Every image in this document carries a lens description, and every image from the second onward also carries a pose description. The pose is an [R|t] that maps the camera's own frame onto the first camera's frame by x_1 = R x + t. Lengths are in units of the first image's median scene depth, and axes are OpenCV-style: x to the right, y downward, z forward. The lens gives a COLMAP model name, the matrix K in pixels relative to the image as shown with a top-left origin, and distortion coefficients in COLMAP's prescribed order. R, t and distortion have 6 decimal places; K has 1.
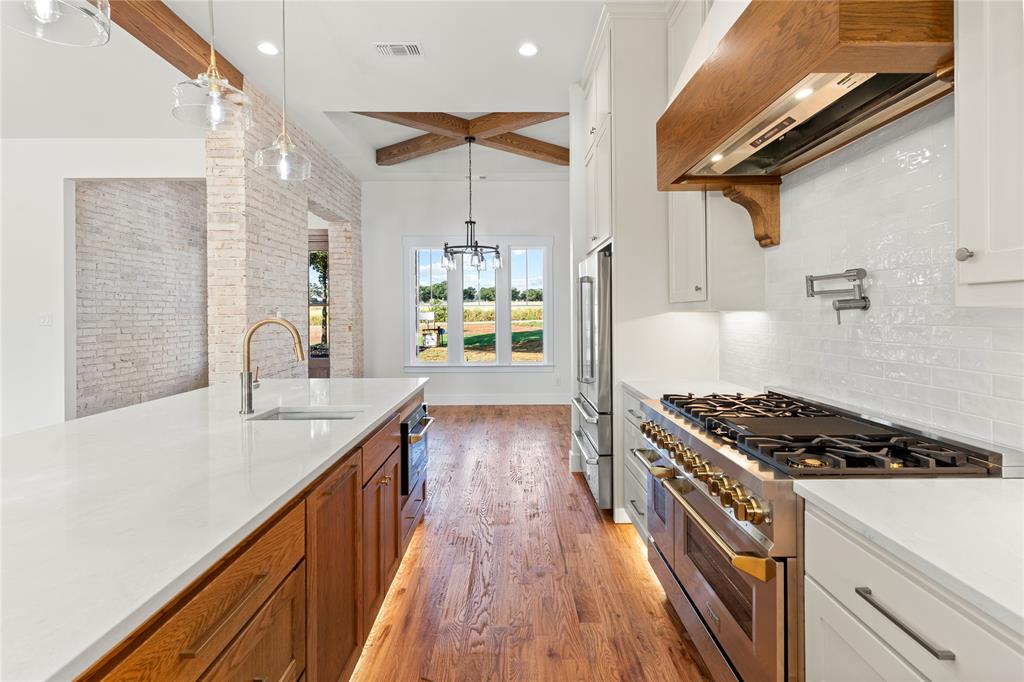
lens RADIAL K [[497.0, 0, 514.4], [0, 497.0, 316.4], [0, 0, 1]] dist [0.001337, 0.000341]
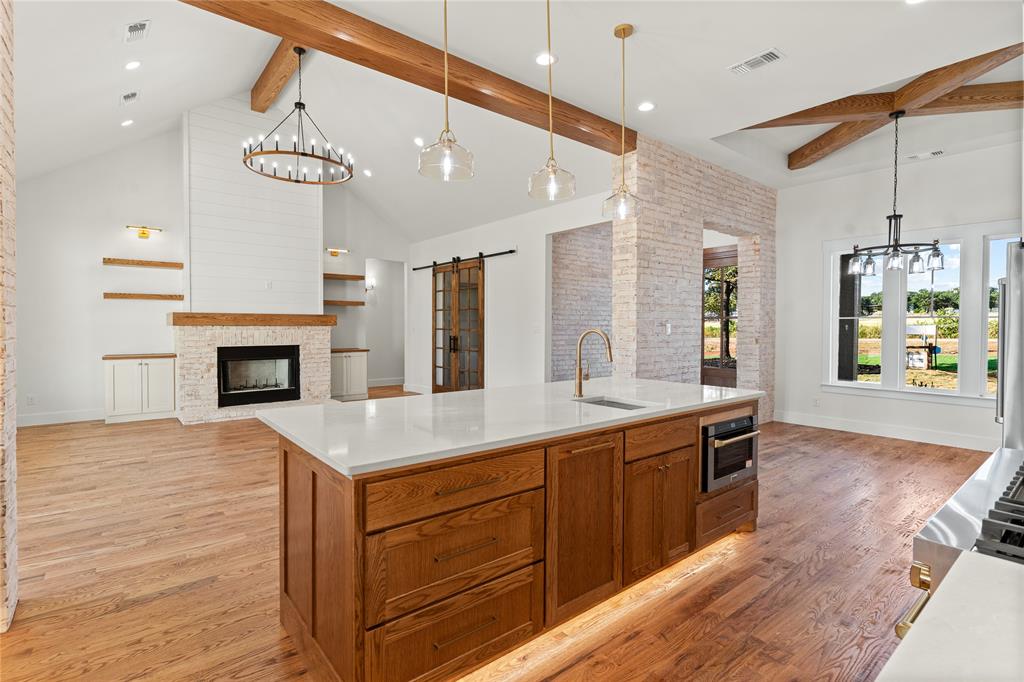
lens RADIAL K [[489.4, 0, 513.1], [0, 489.4, 337.8], [0, 0, 1]] dist [0.000992, -0.000382]
pose [[0.623031, 0.026081, -0.781762, 0.165277], [-0.011415, 0.999641, 0.024252, -0.000782], [0.782114, -0.006186, 0.623105, 0.000295]]
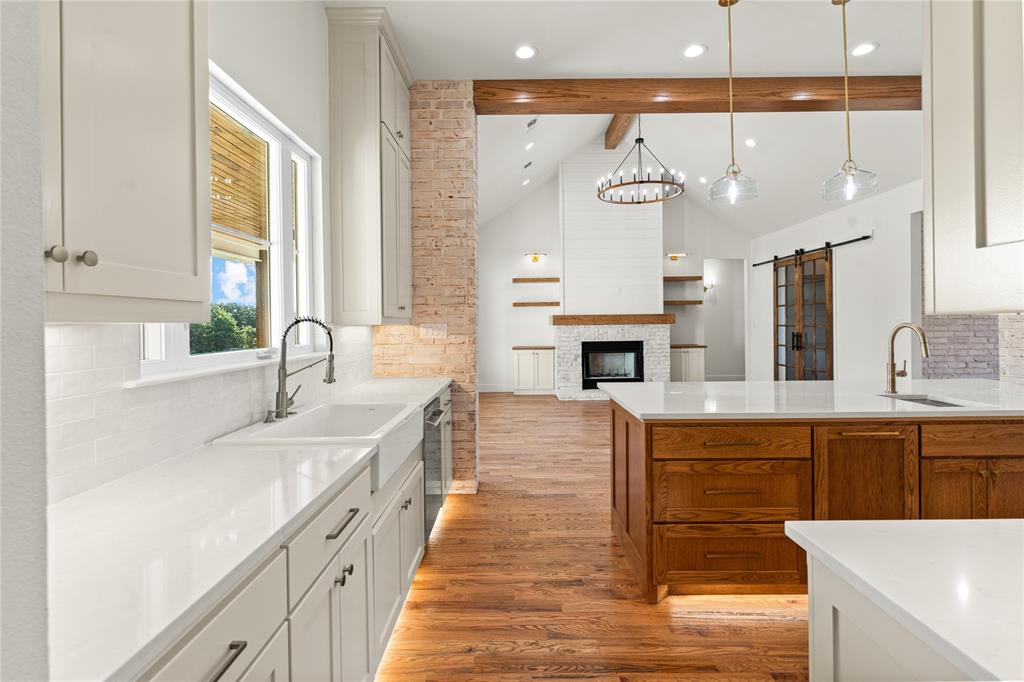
lens RADIAL K [[497.0, 0, 514.4], [0, 497.0, 316.4], [0, 0, 1]] dist [0.001337, 0.000341]
pose [[-0.014903, -0.012159, -0.999815, 0.335344], [0.004960, 0.999913, -0.012234, -0.001652], [0.999877, -0.005142, -0.014841, -0.005784]]
